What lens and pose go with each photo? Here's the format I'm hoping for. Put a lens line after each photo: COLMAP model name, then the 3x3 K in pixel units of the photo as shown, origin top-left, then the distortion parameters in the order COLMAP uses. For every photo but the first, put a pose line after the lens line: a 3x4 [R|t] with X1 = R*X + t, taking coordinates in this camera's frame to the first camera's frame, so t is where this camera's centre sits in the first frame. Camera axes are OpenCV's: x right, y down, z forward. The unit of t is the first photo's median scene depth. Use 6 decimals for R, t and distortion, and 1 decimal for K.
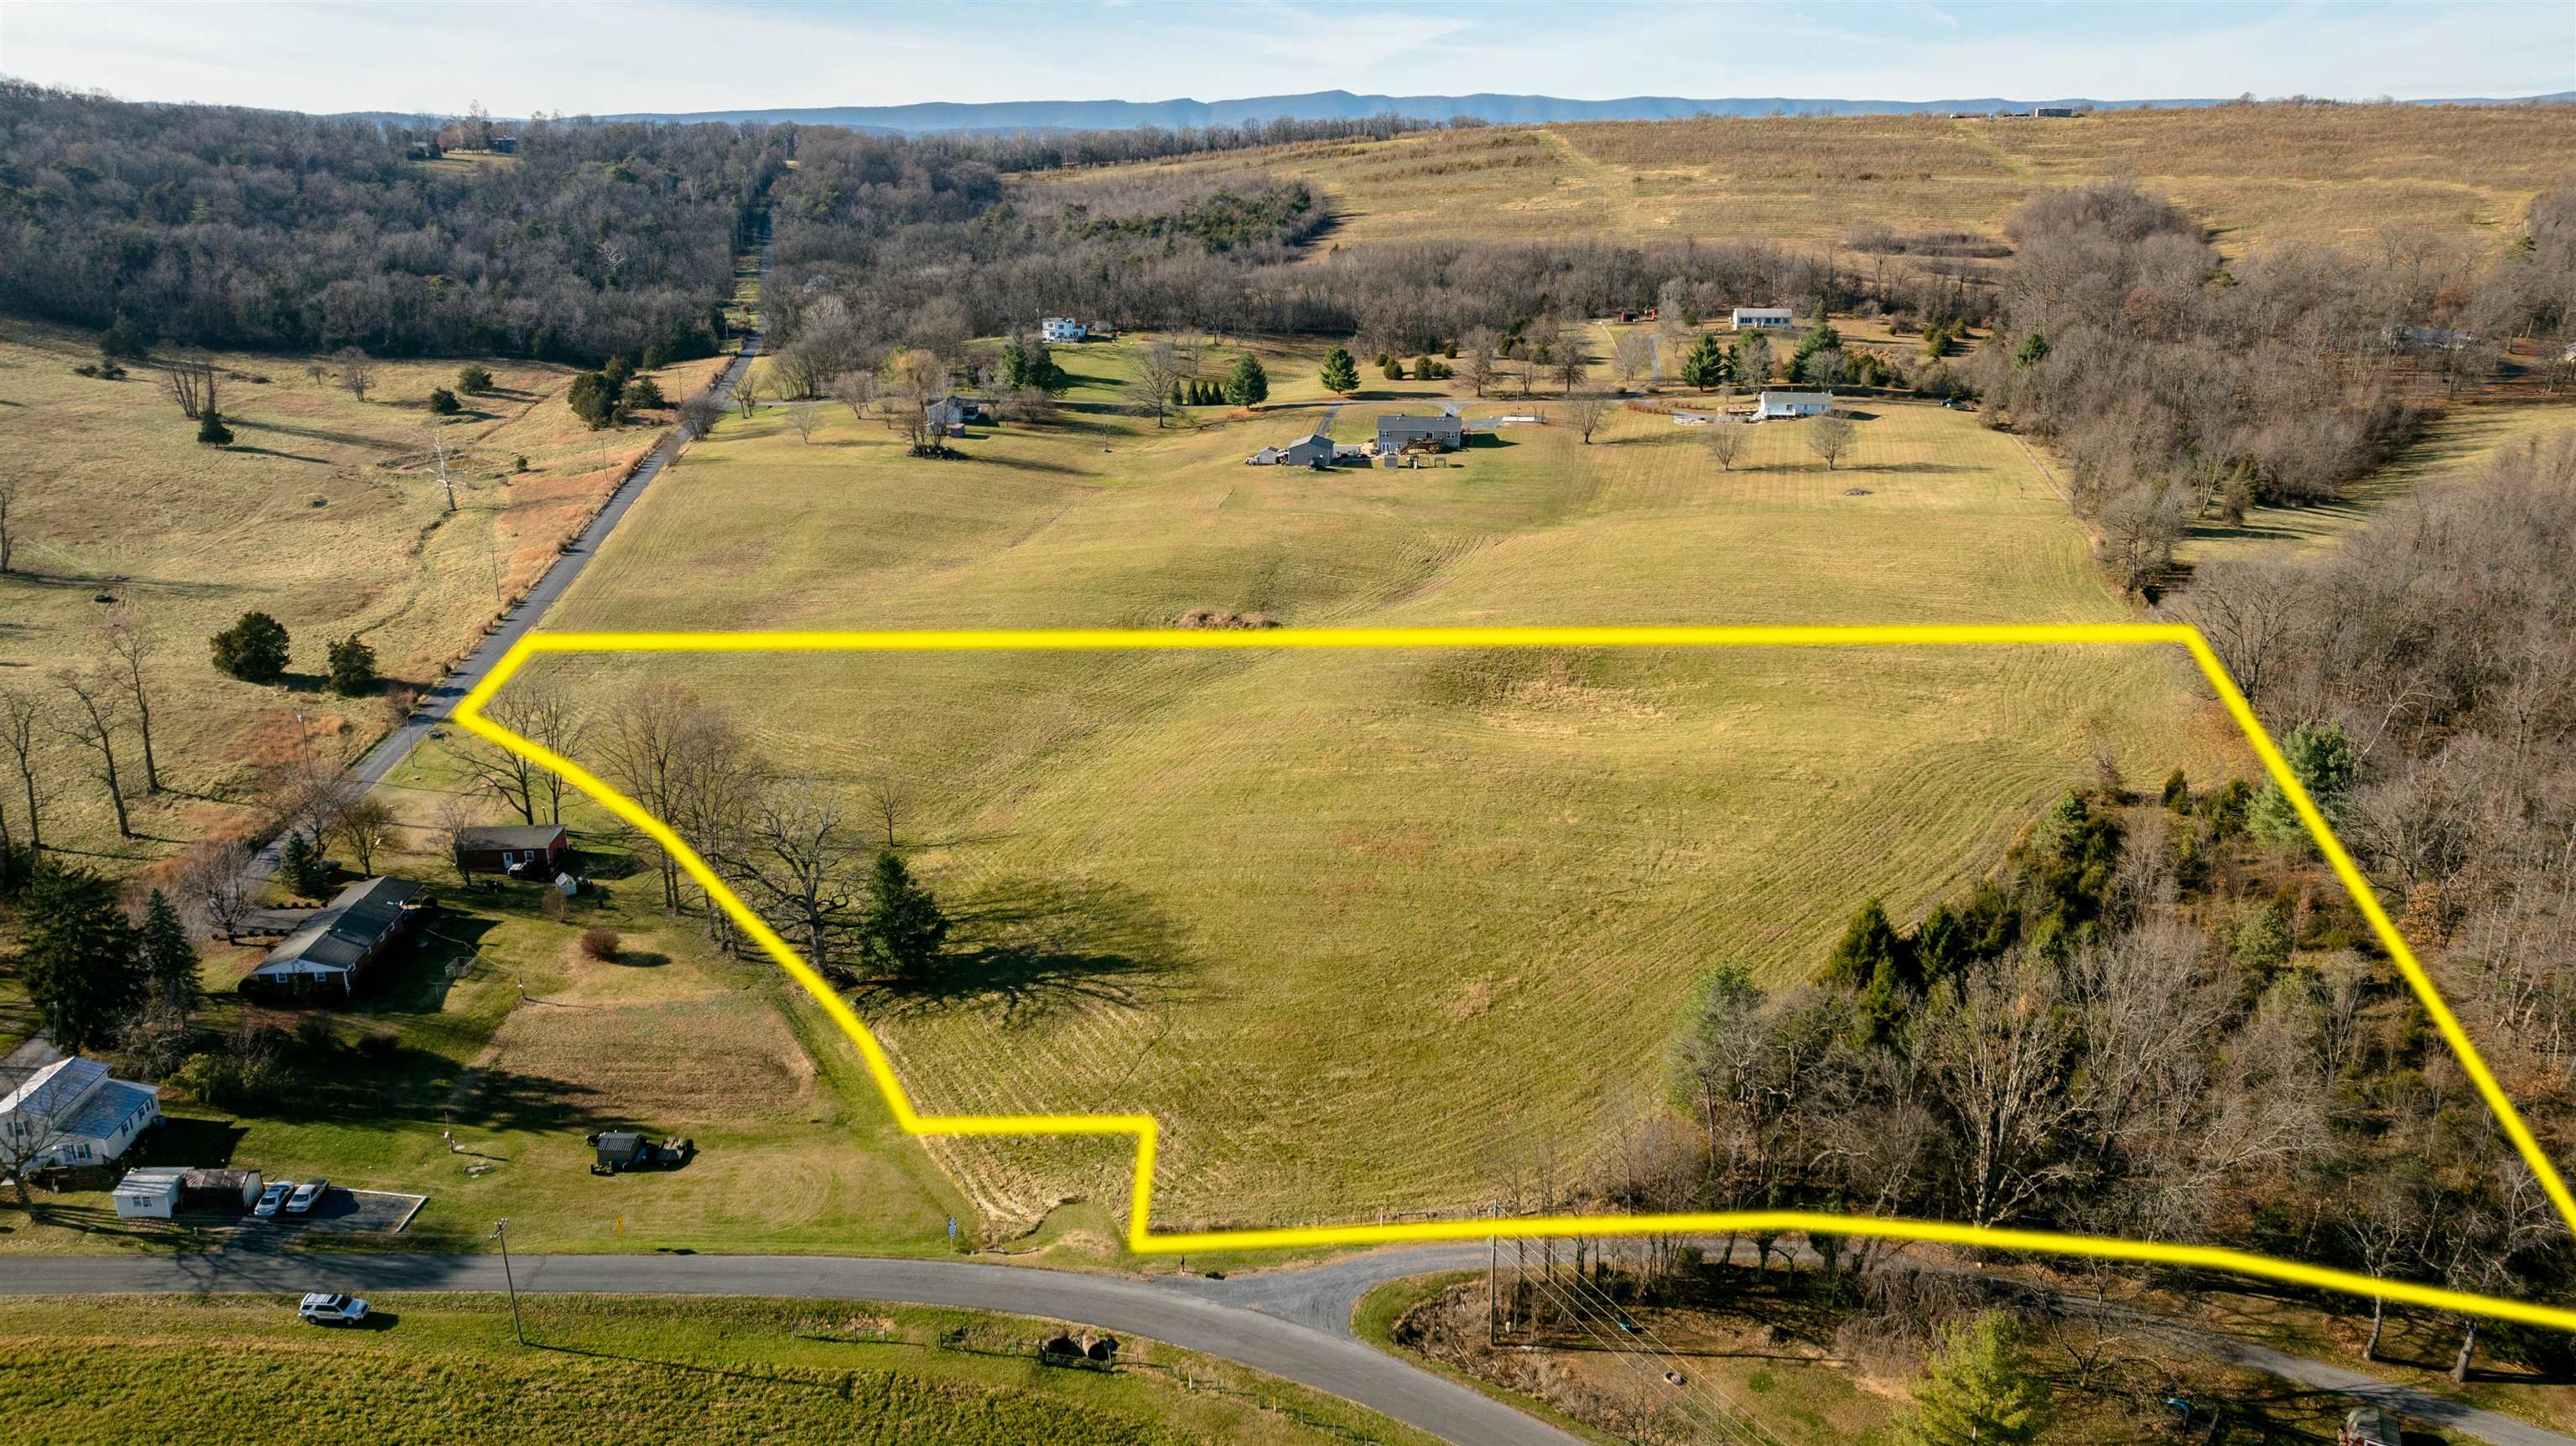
lens RADIAL K [[1821.0, 0, 1296.5], [0, 1821.0, 717.3], [0, 0, 1]] dist [-0.029439, 0.026347]
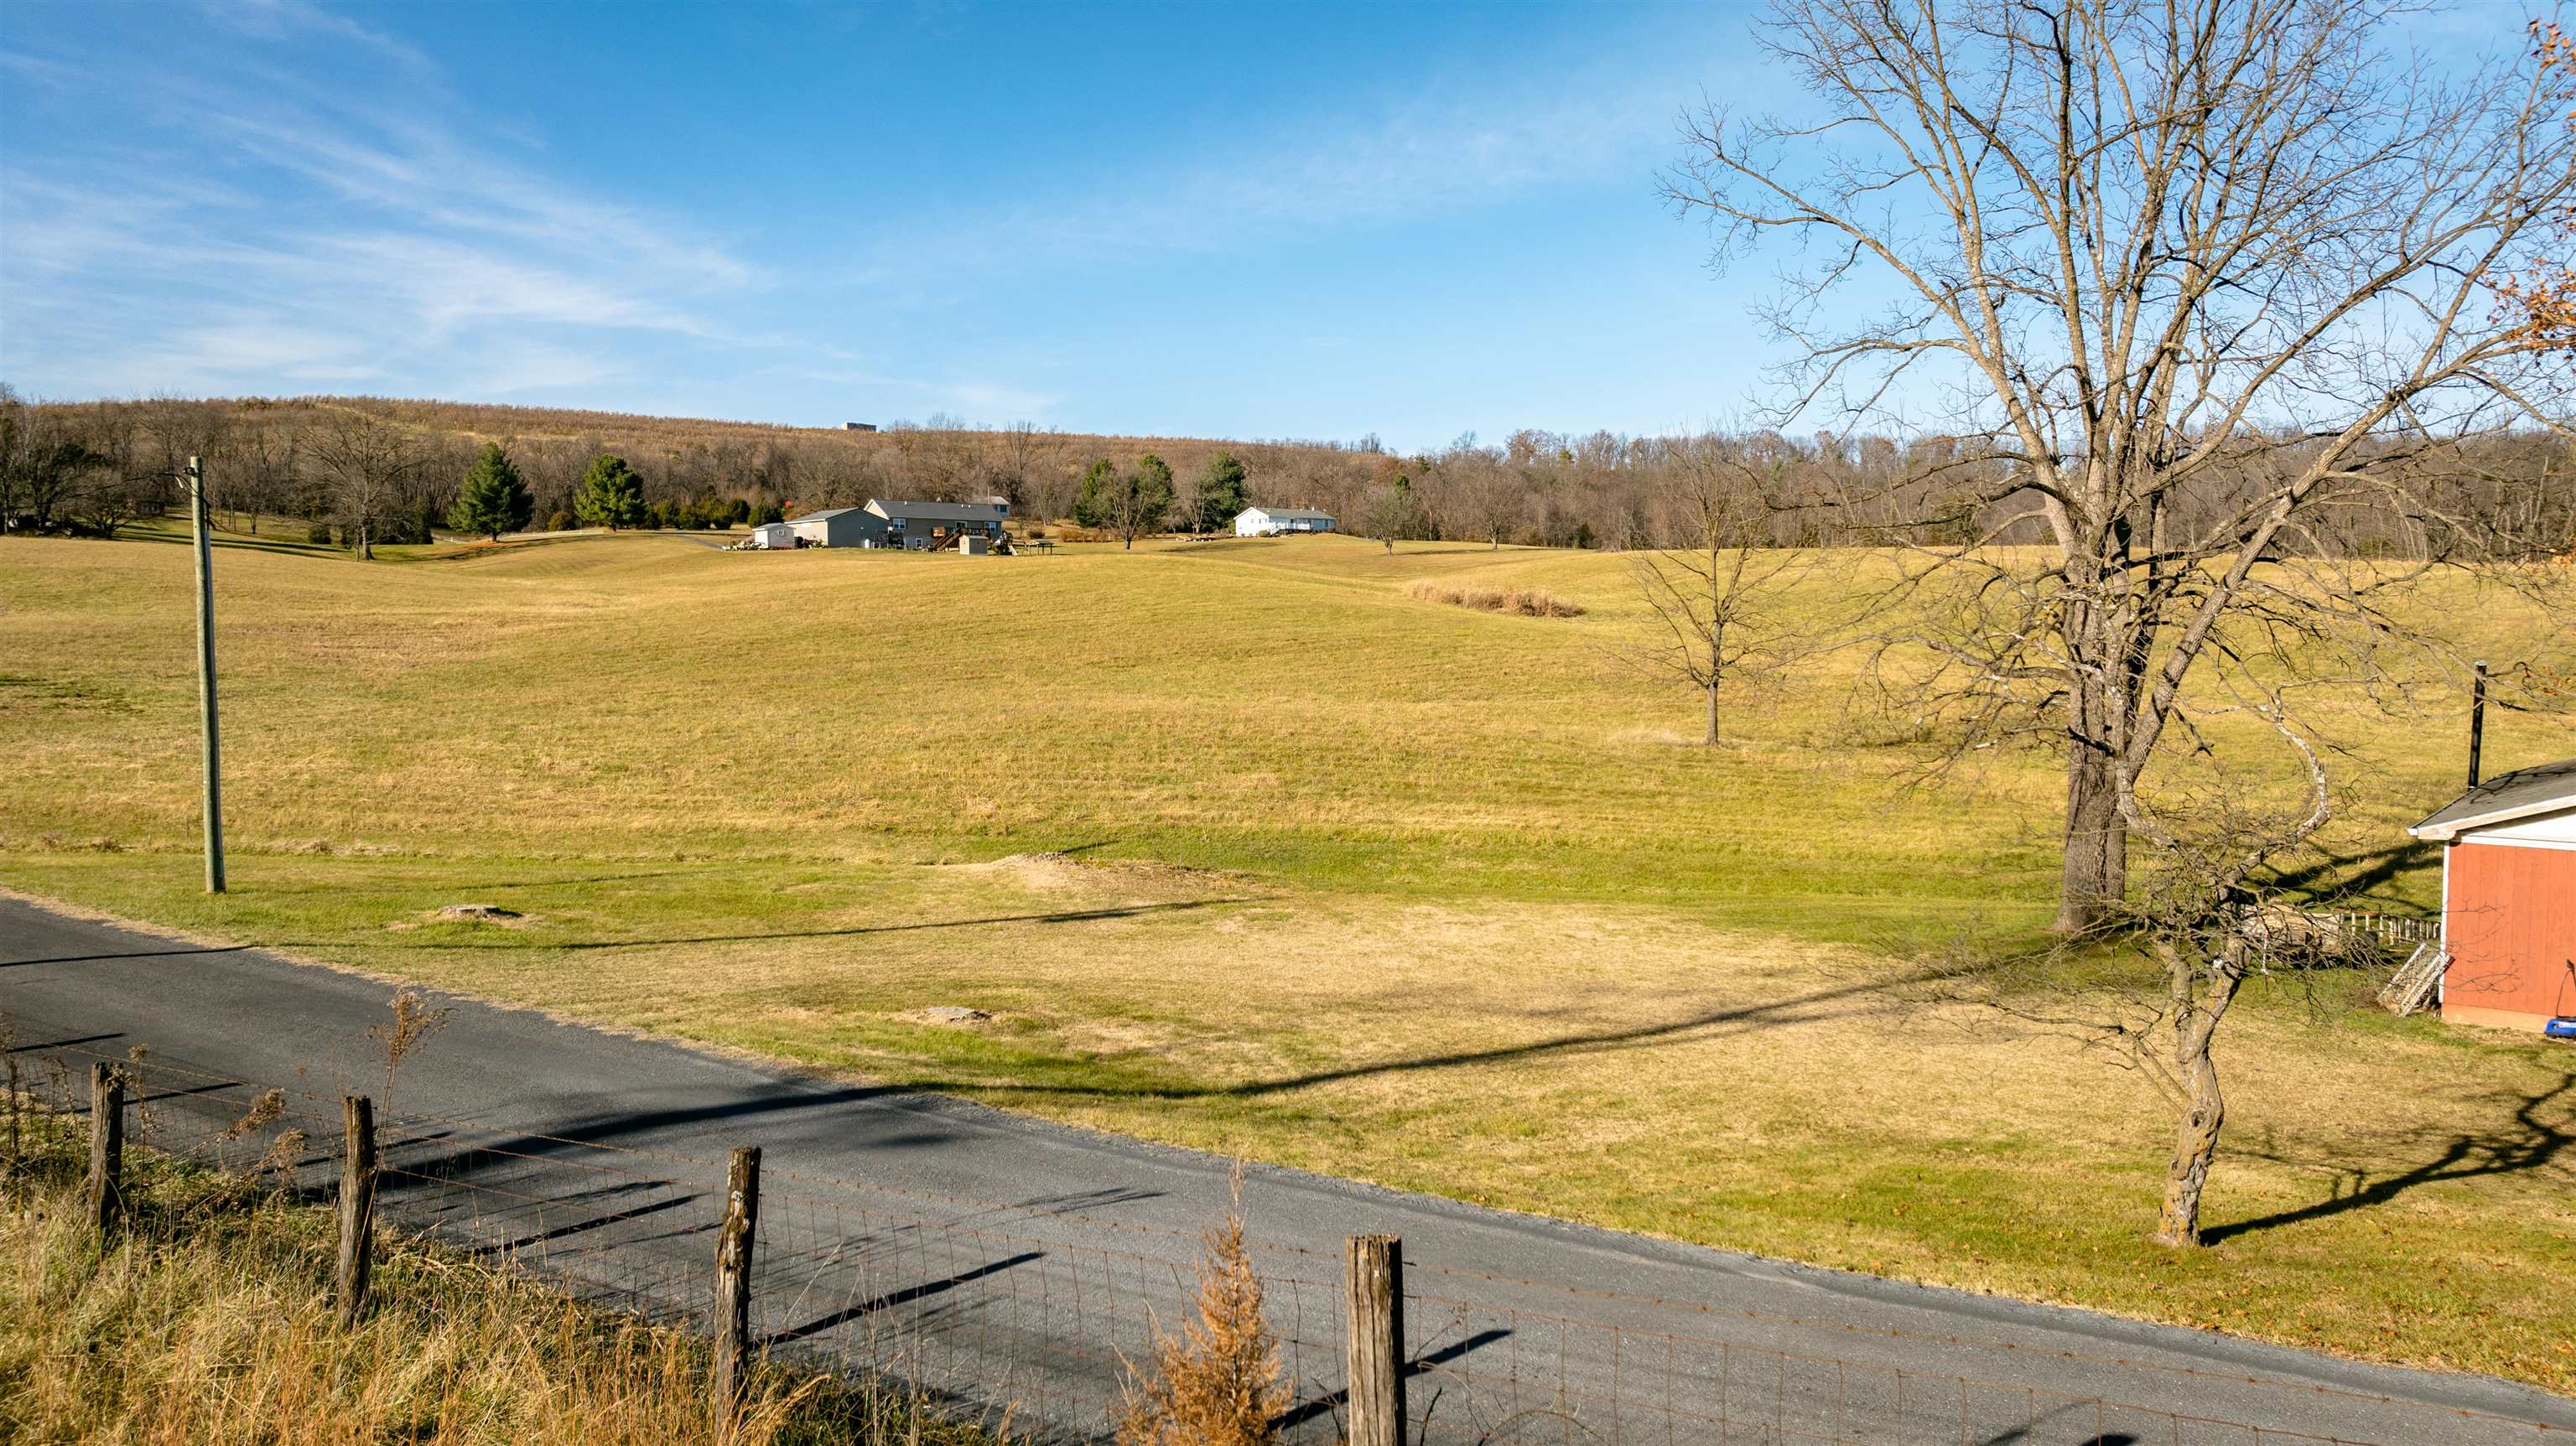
lens RADIAL K [[1821.0, 0, 1283.5], [0, 1821.0, 719.9], [0, 0, 1]] dist [-0.029439, 0.026347]
pose [[0.690321, -0.039756, 0.722410, -0.238375], [0.214228, 0.964946, -0.151610, 0.022846], [-0.691059, 0.259420, 0.674640, 0.394446]]
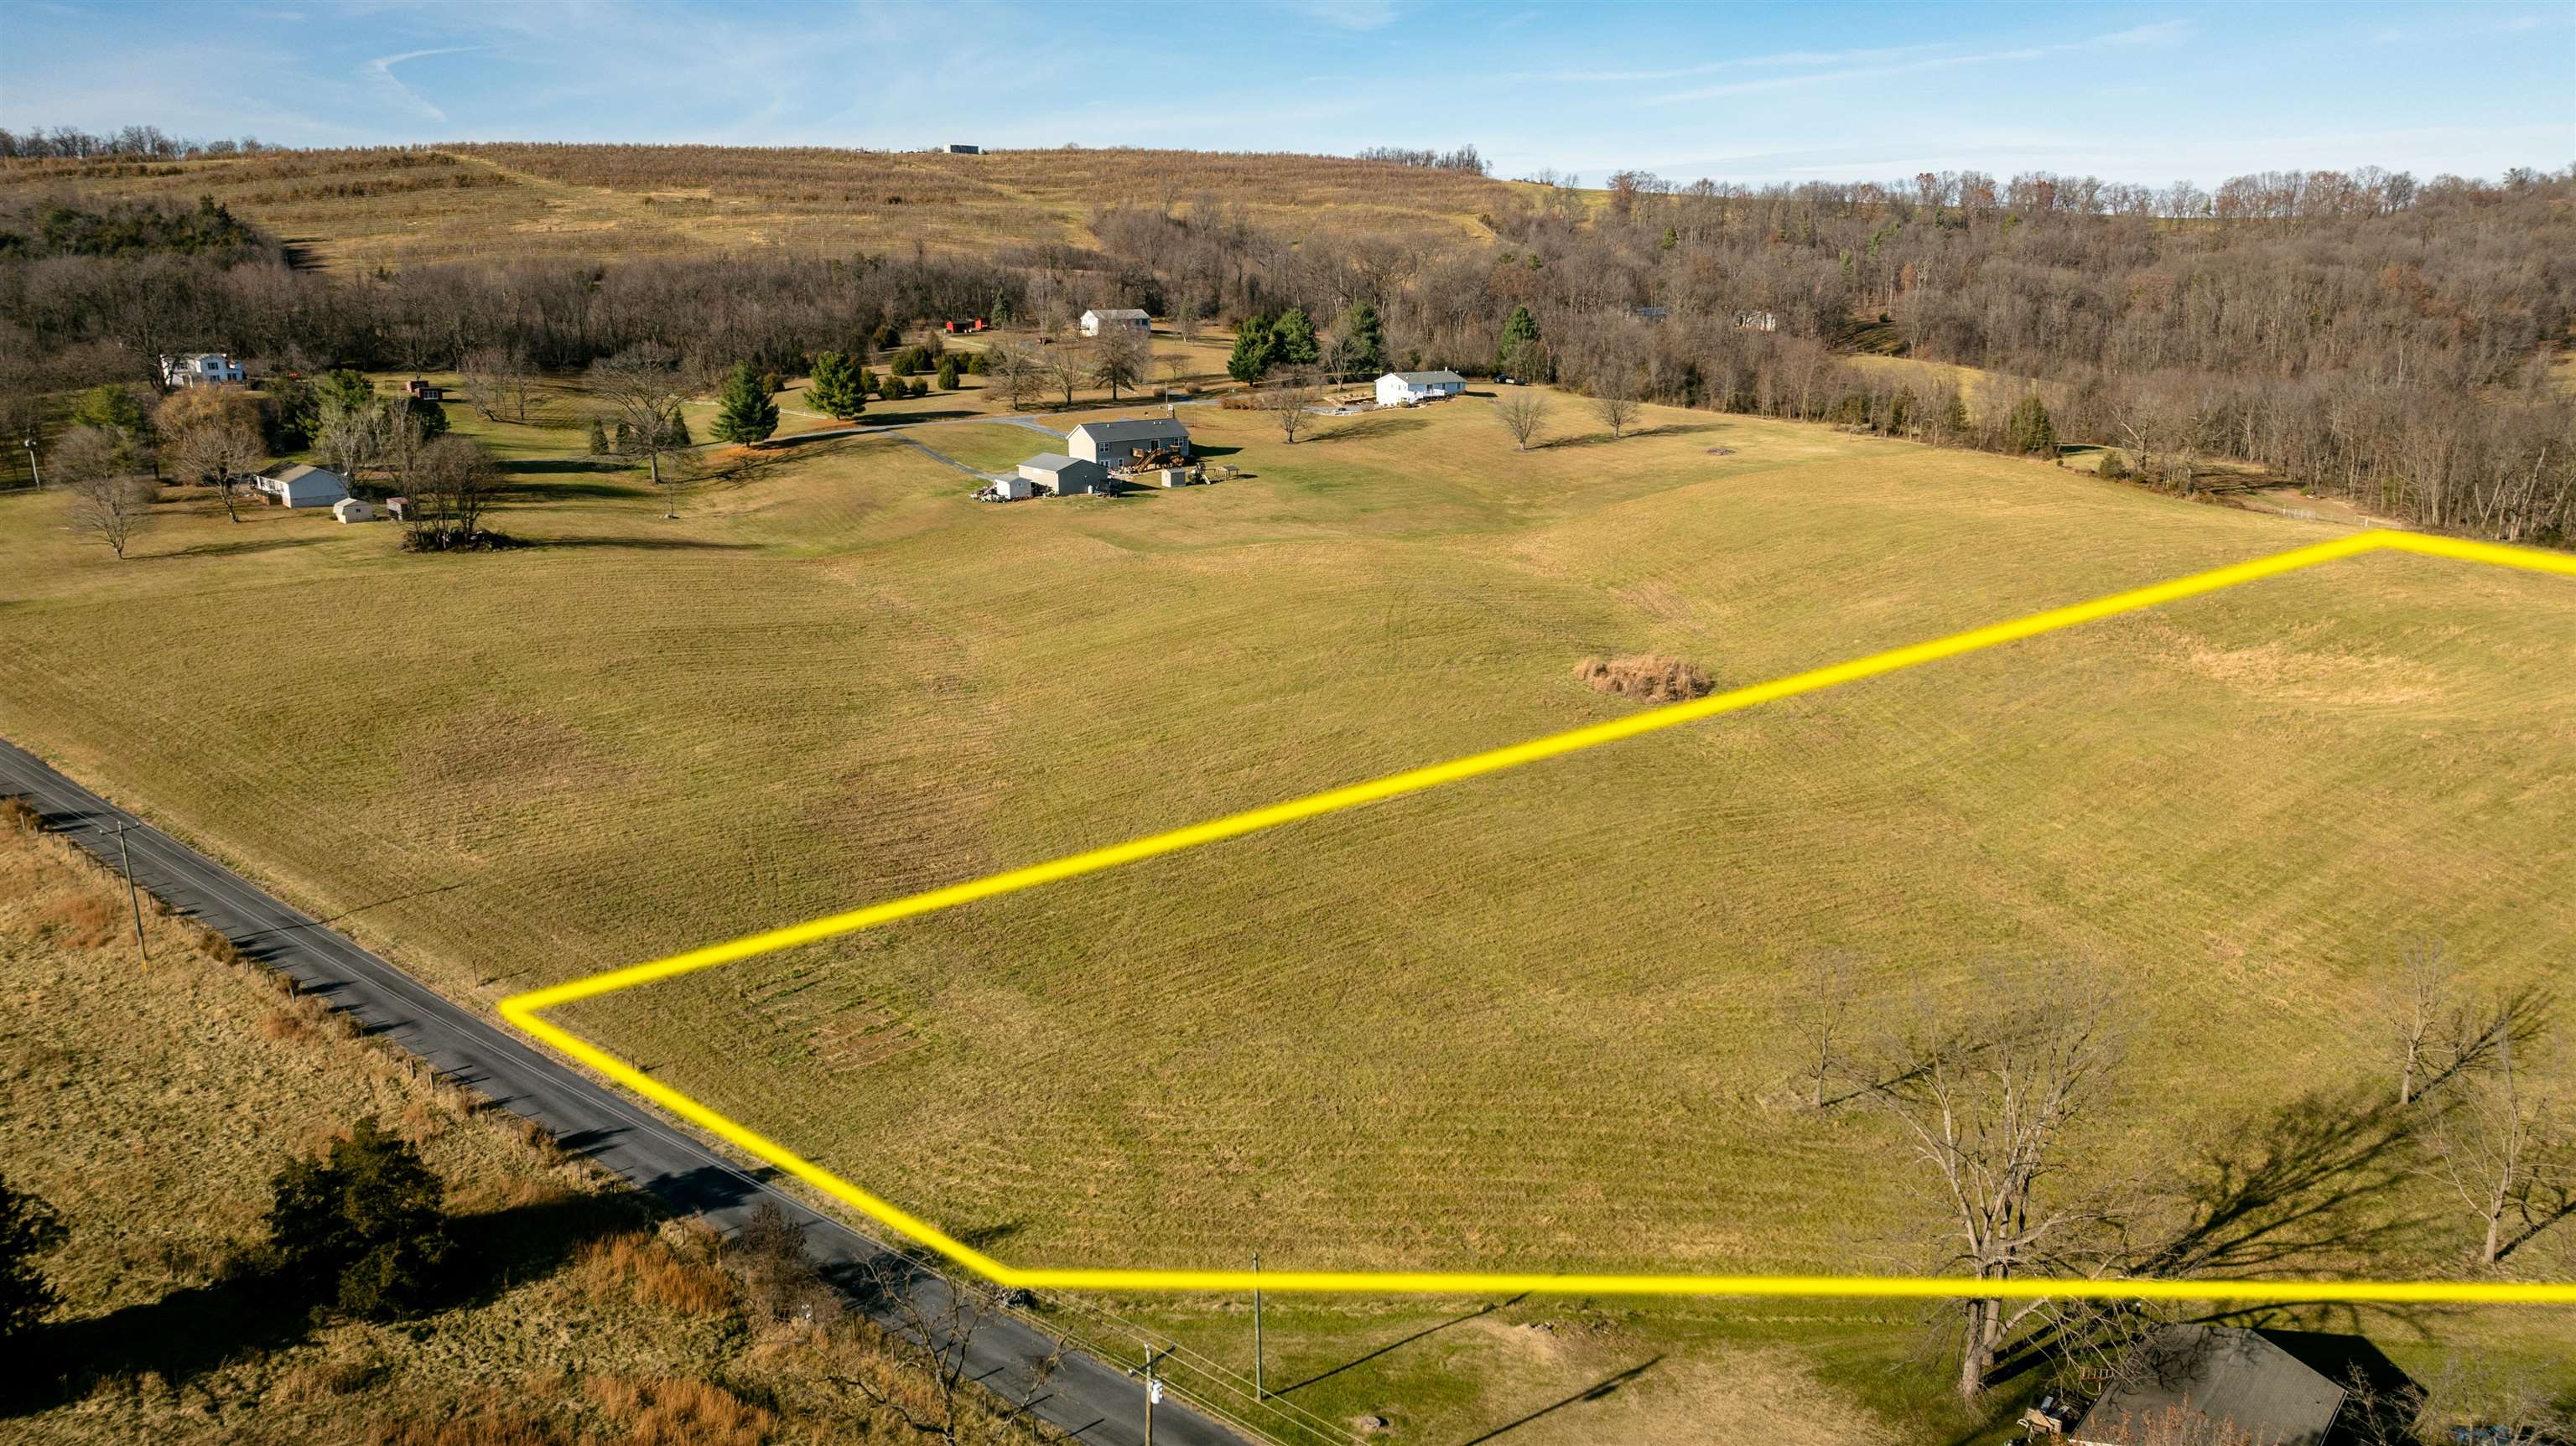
lens RADIAL K [[1821.0, 0, 1288.0], [0, 1821.0, 724.2], [0, 0, 1]] dist [-0.029439, 0.026347]
pose [[0.715605, -0.173795, 0.676539, -0.309613], [0.206297, 0.977933, 0.033010, -0.045000], [-0.667346, 0.115945, 0.735667, 0.338982]]
